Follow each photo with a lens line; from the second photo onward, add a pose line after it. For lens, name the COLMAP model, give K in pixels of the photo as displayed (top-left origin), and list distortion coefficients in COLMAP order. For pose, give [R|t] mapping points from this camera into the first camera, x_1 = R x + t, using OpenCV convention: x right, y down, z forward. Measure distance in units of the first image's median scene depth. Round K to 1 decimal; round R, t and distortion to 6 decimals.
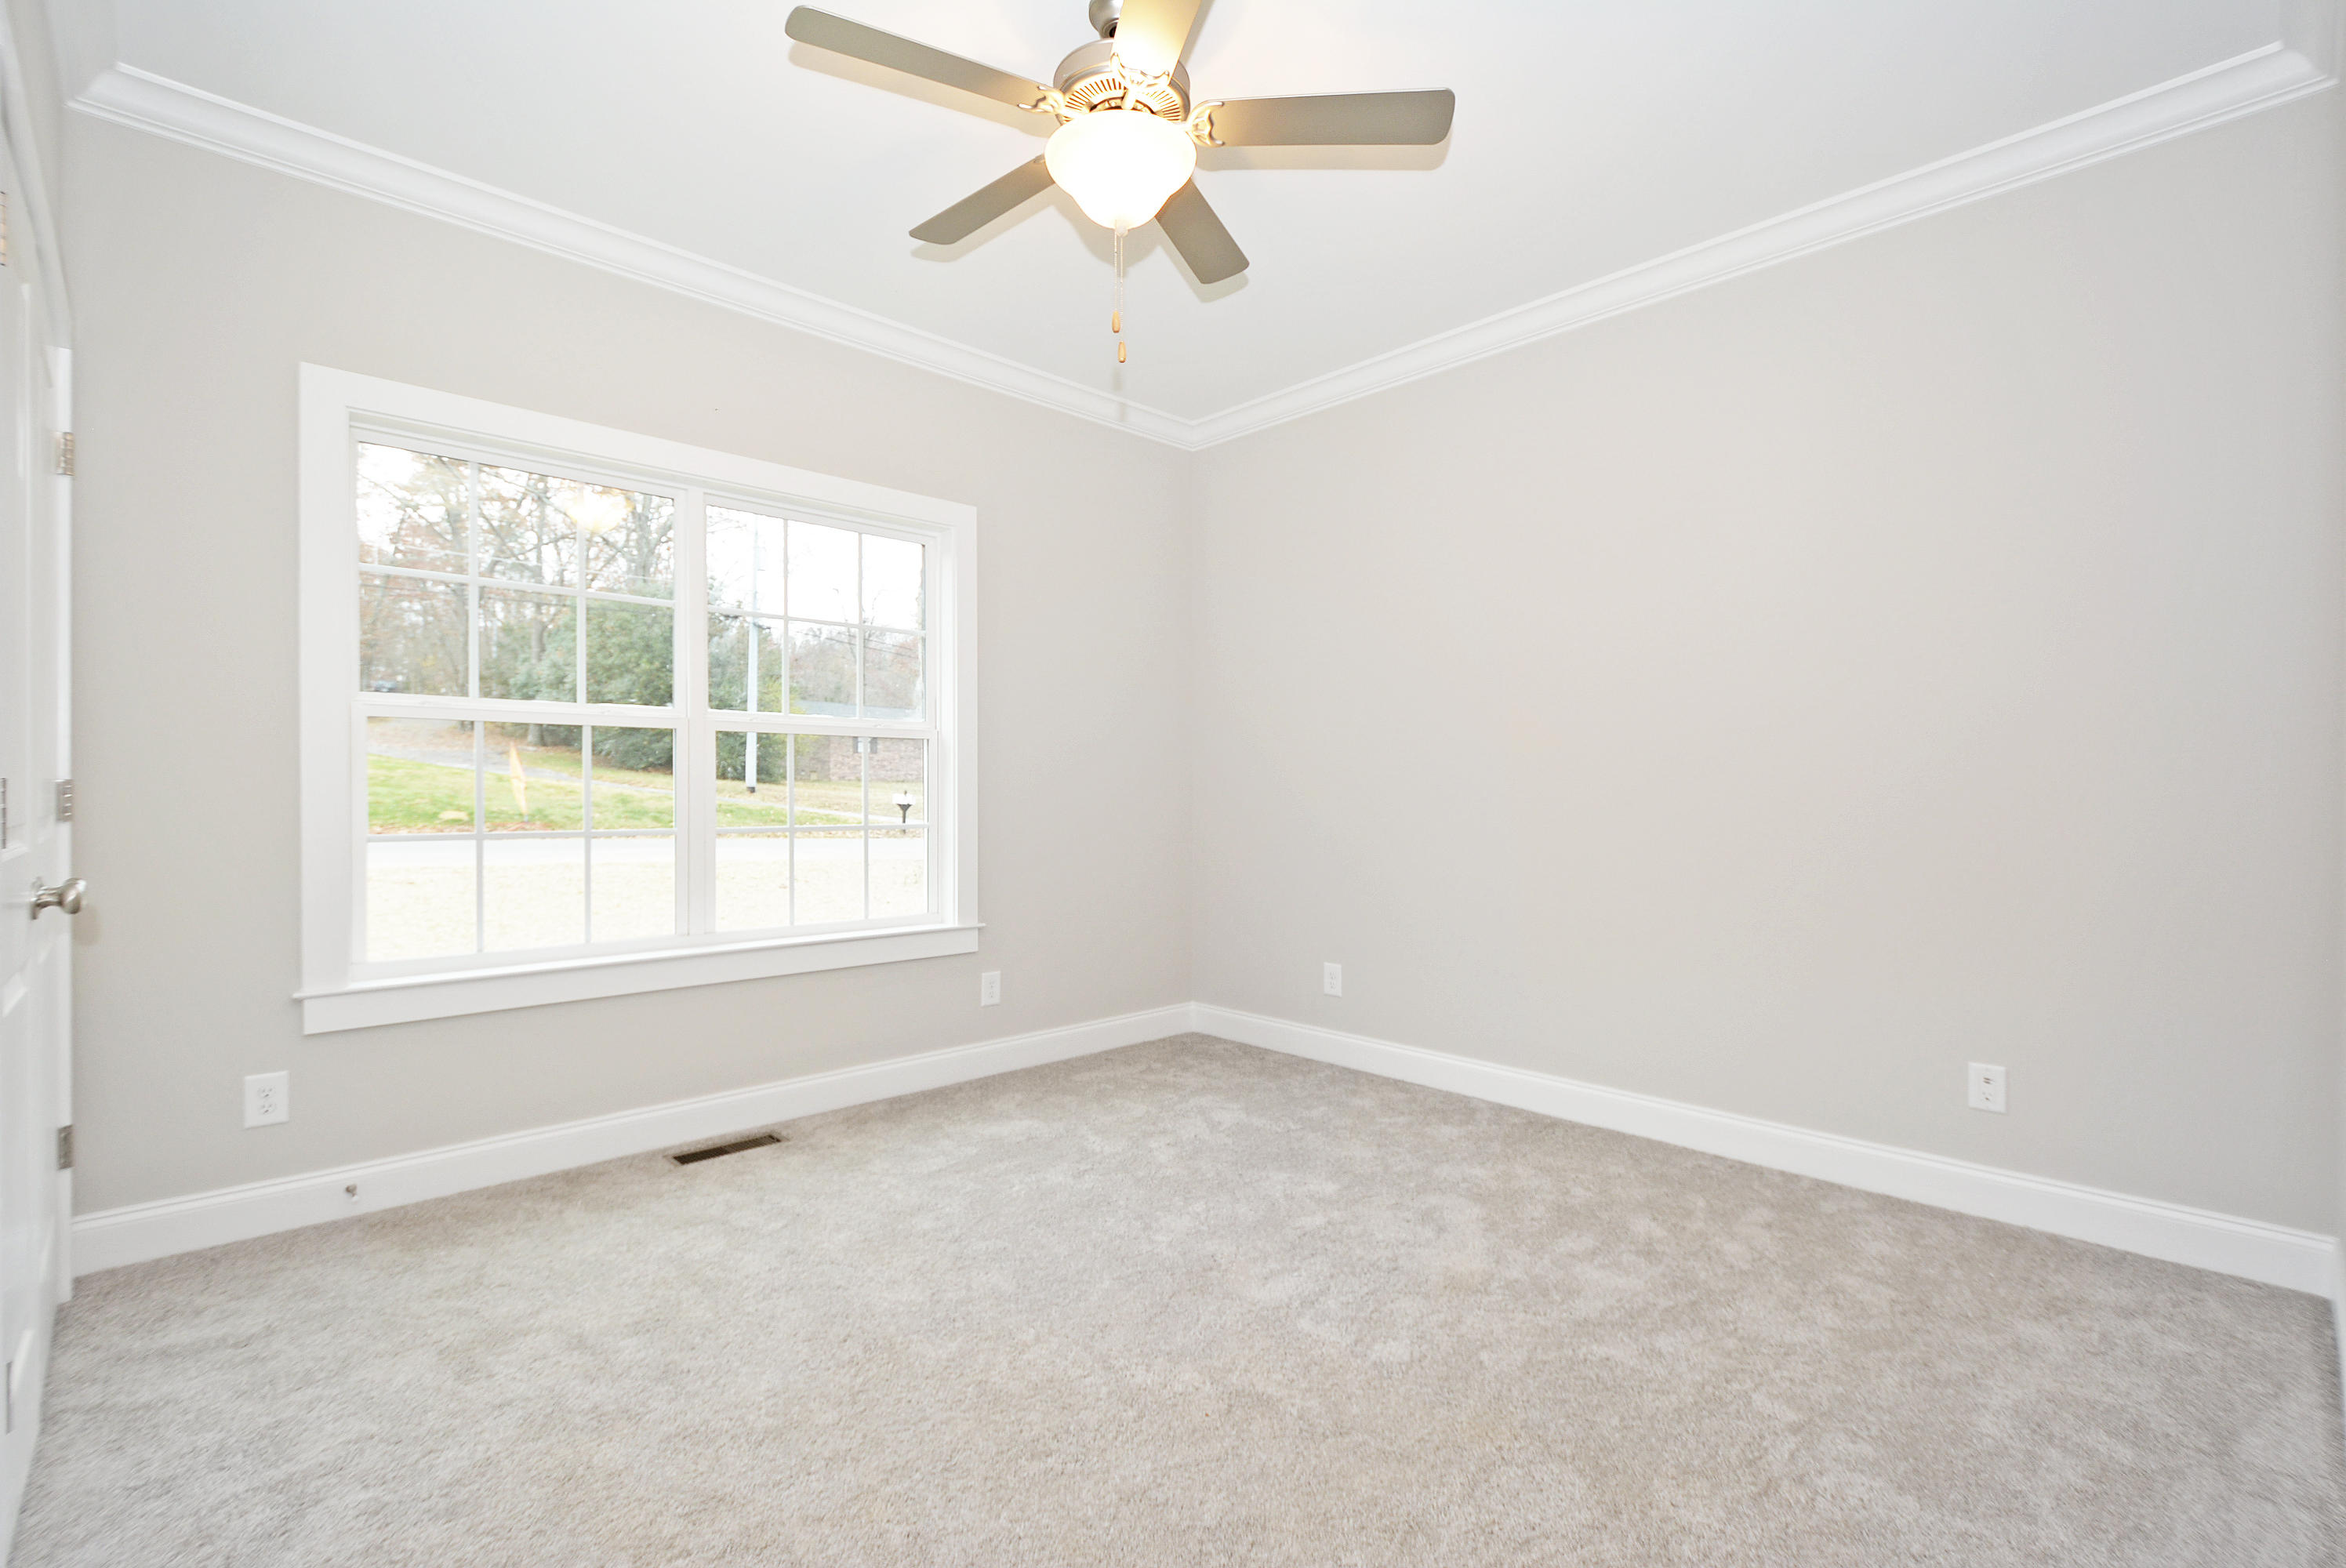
lens RADIAL K [[1052.7, 0, 1170.6], [0, 1052.7, 805.3], [0, 0, 1]] dist [-0.002669, -0.001154]
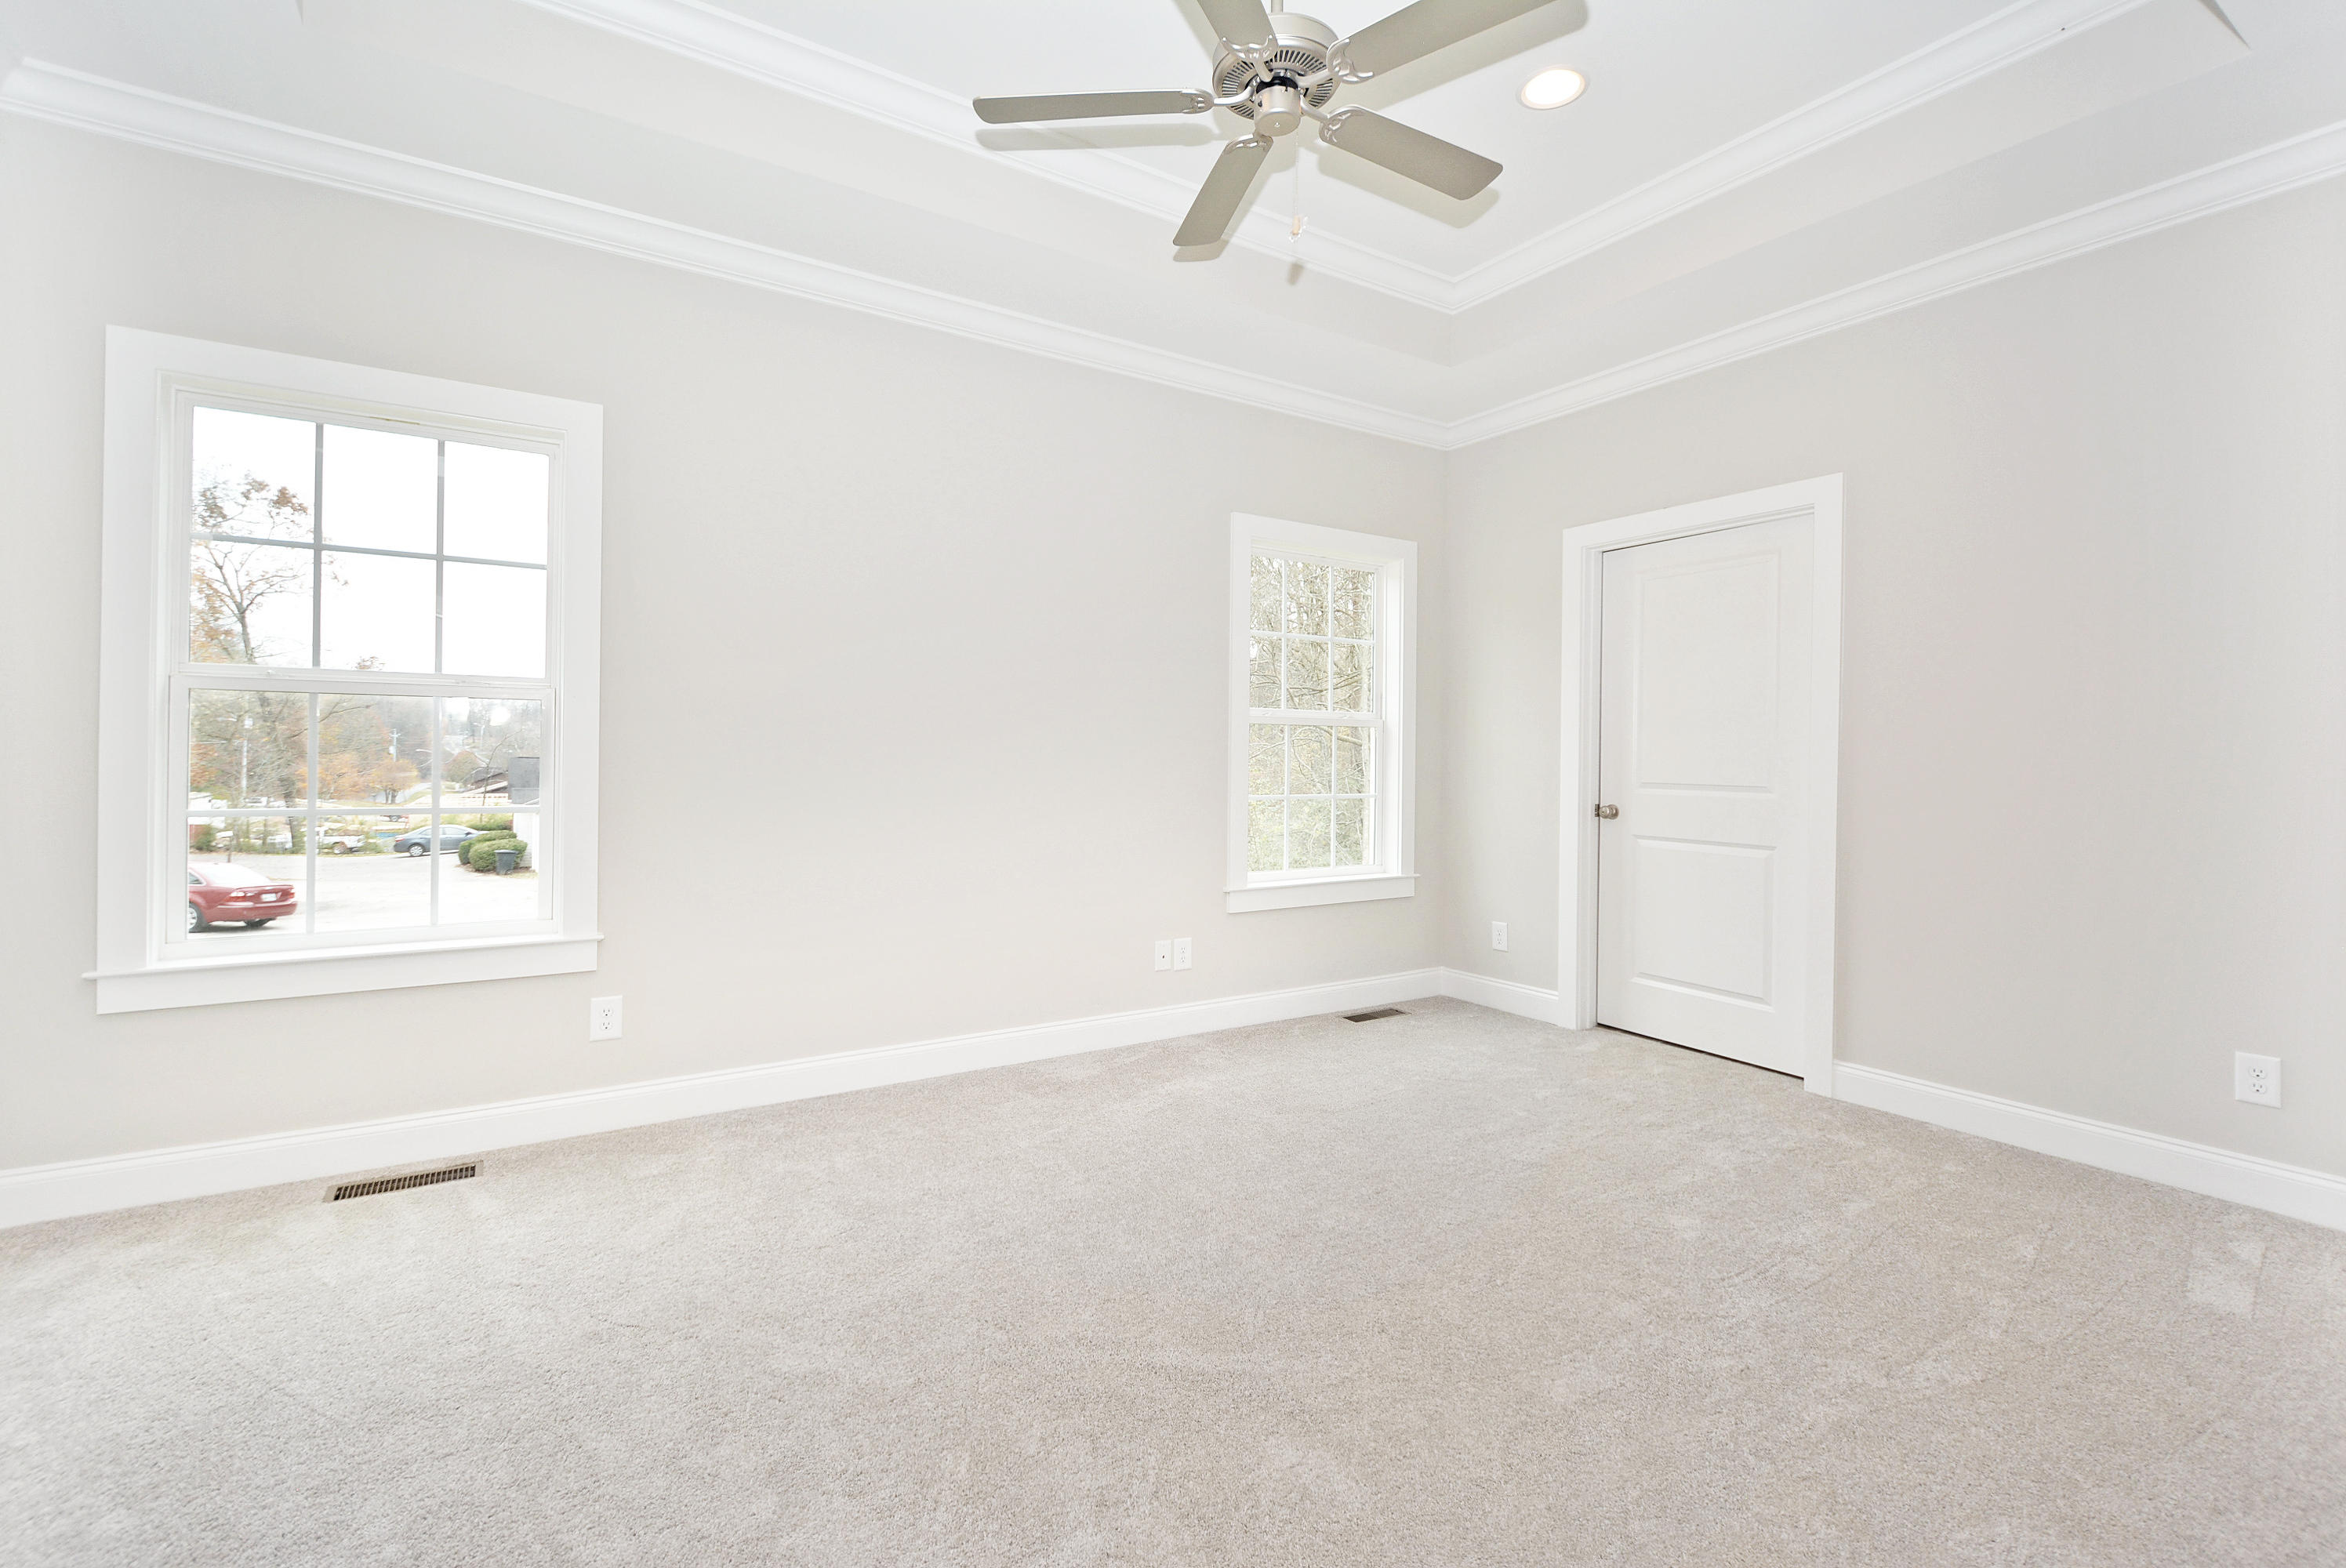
lens RADIAL K [[1020.6, 0, 1117.4], [0, 1020.6, 779.6], [0, 0, 1]] dist [0.000454, 0.000338]
pose [[0.973585, 0.002680, -0.228308, 0.320928], [-0.002346, 0.999996, 0.001734, -0.004198], [0.228311, -0.001153, 0.973588, 0.310636]]
